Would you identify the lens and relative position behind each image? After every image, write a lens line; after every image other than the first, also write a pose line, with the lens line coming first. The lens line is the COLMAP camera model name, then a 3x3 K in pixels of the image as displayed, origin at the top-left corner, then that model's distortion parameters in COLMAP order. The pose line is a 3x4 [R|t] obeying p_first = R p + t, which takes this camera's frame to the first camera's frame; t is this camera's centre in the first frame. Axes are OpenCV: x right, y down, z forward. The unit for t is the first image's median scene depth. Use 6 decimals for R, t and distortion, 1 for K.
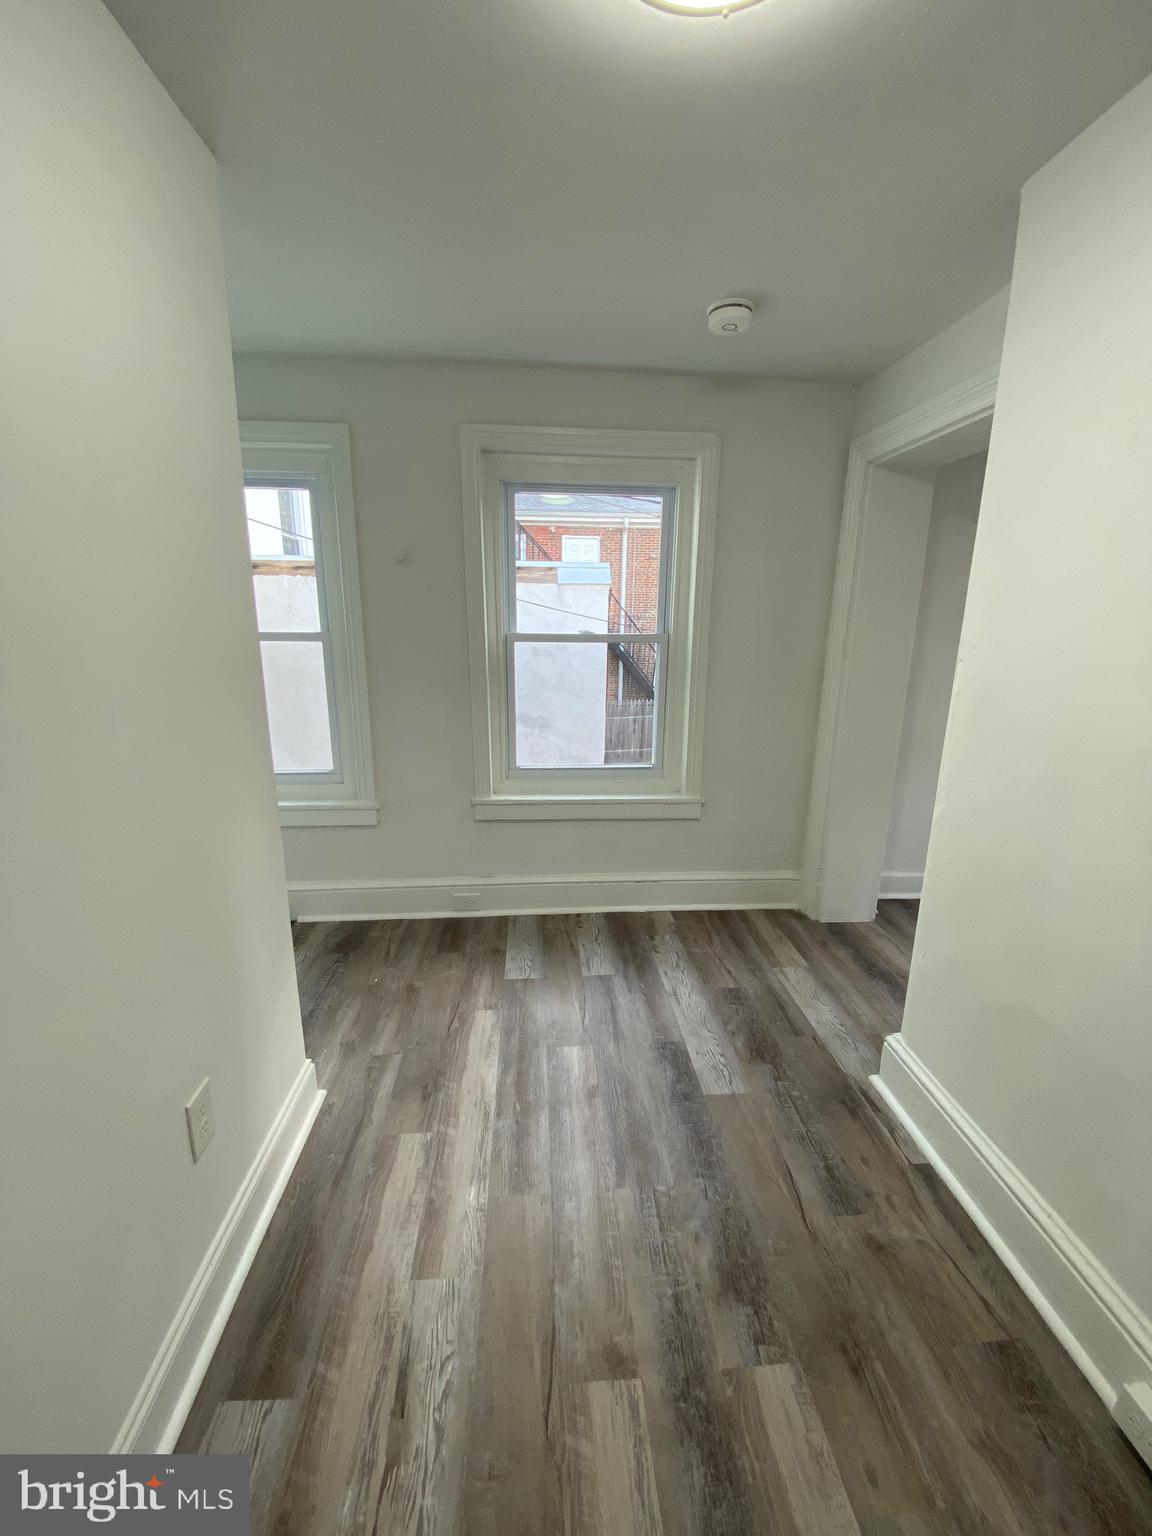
lens RADIAL K [[621.6, 0, 574.8], [0, 621.6, 766.0], [0, 0, 1]] dist [0.020120, -0.020497]
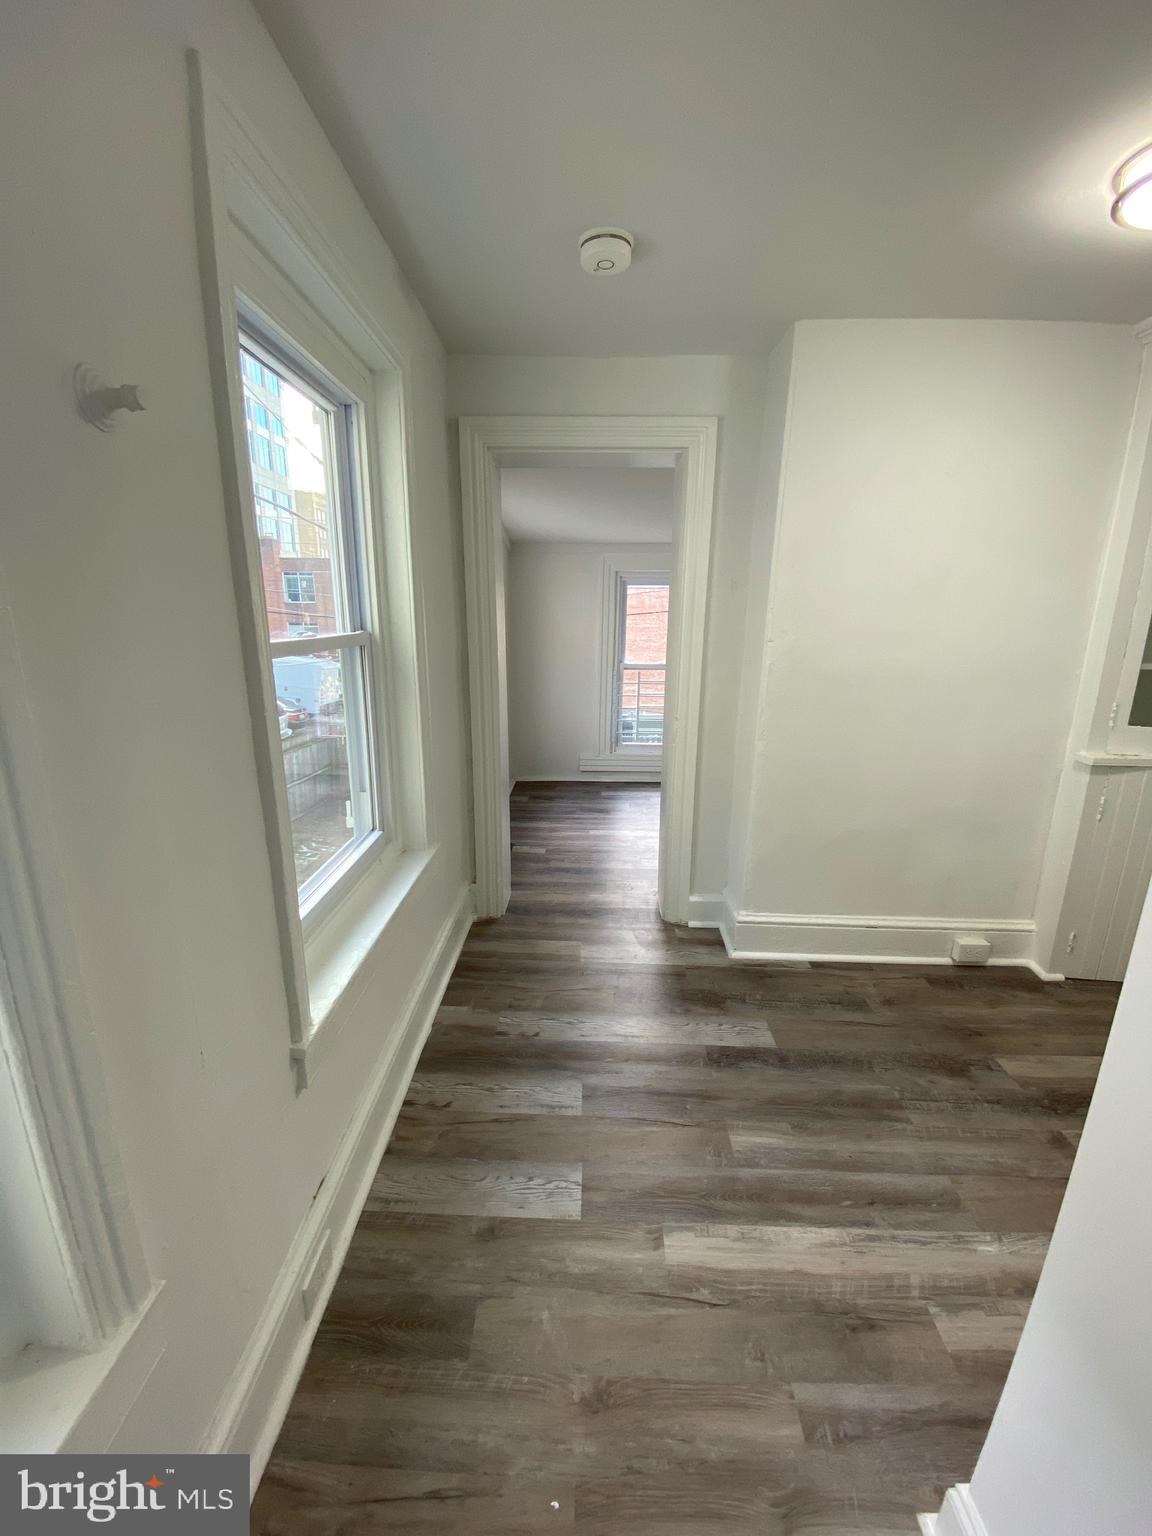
lens RADIAL K [[621.6, 0, 574.8], [0, 621.6, 766.0], [0, 0, 1]] dist [0.020120, -0.020497]
pose [[0.101699, -0.265207, 0.958813, -0.731937], [0.227296, 0.944511, 0.237142, -0.278034], [-0.968501, 0.193817, 0.156336, 1.040967]]
